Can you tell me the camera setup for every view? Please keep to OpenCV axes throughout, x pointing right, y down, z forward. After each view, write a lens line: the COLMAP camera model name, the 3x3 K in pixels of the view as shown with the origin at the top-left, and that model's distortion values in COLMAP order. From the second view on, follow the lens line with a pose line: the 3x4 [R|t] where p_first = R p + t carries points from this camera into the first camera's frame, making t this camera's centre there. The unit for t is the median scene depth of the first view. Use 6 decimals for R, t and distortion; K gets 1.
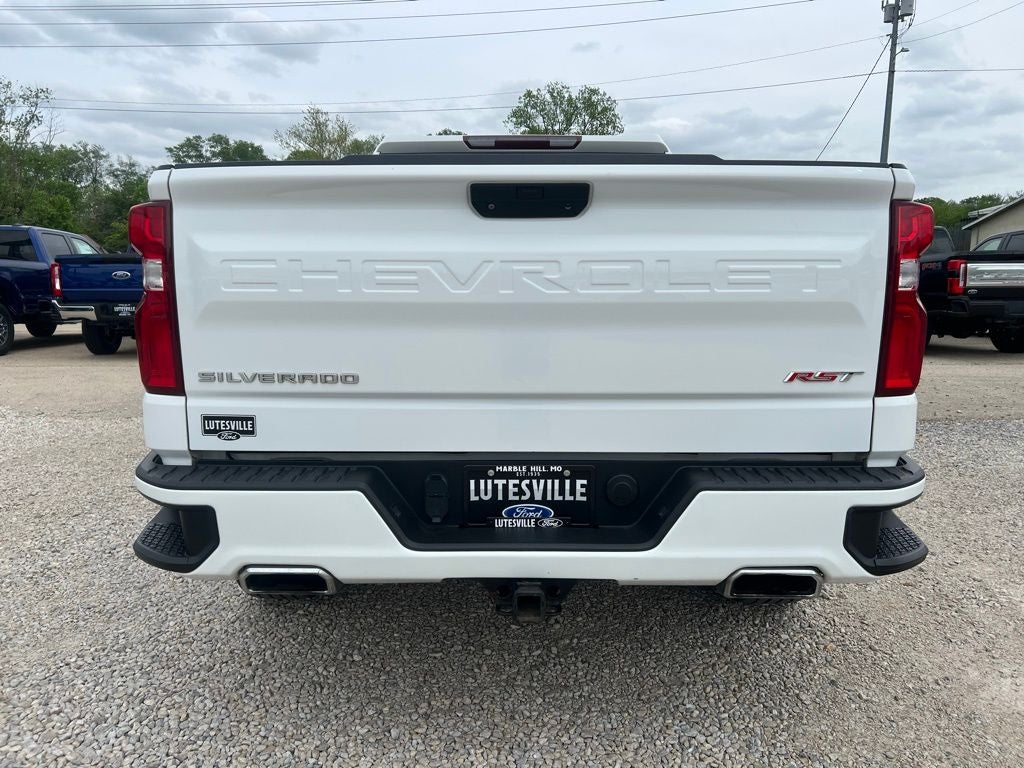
lens RADIAL K [[794.9, 0, 509.8], [0, 794.9, 383.0], [0, 0, 1]] dist [0.066747, -0.066688]
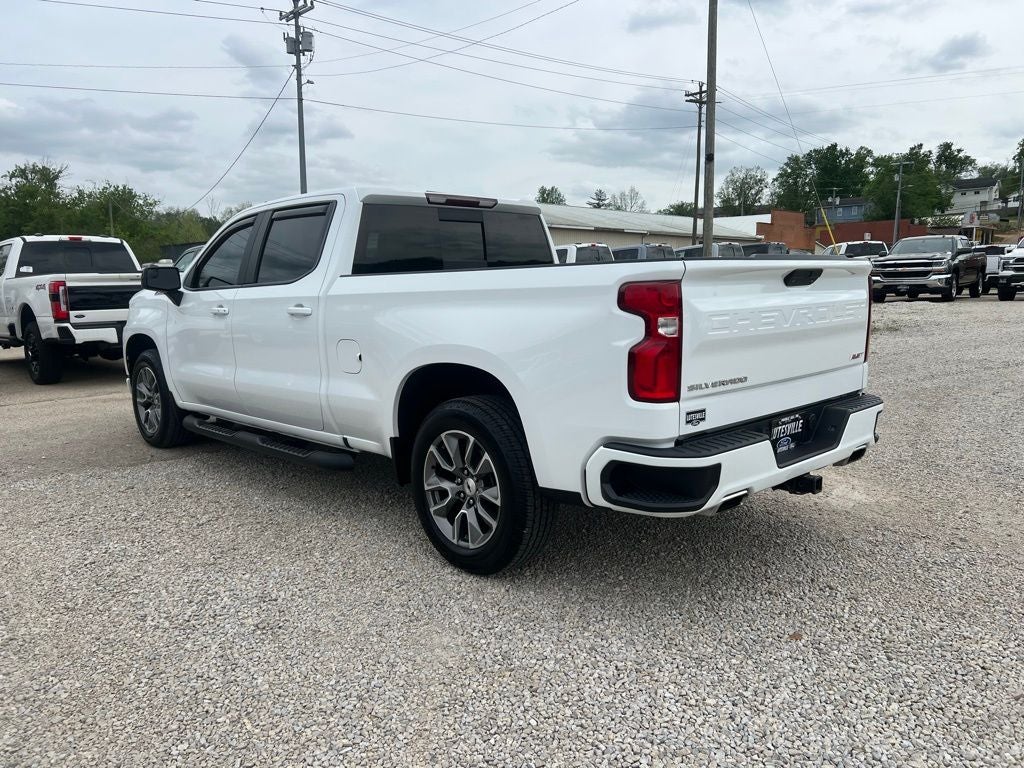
lens RADIAL K [[800.7, 0, 512.0], [0, 800.7, 384.0], [0, 0, 1]] dist [0.054343, -0.043761]
pose [[0.712771, -0.106646, 0.693242, -1.315449], [0.107003, 0.993337, 0.042794, -0.092257], [-0.693187, 0.043677, 0.719433, 0.064059]]
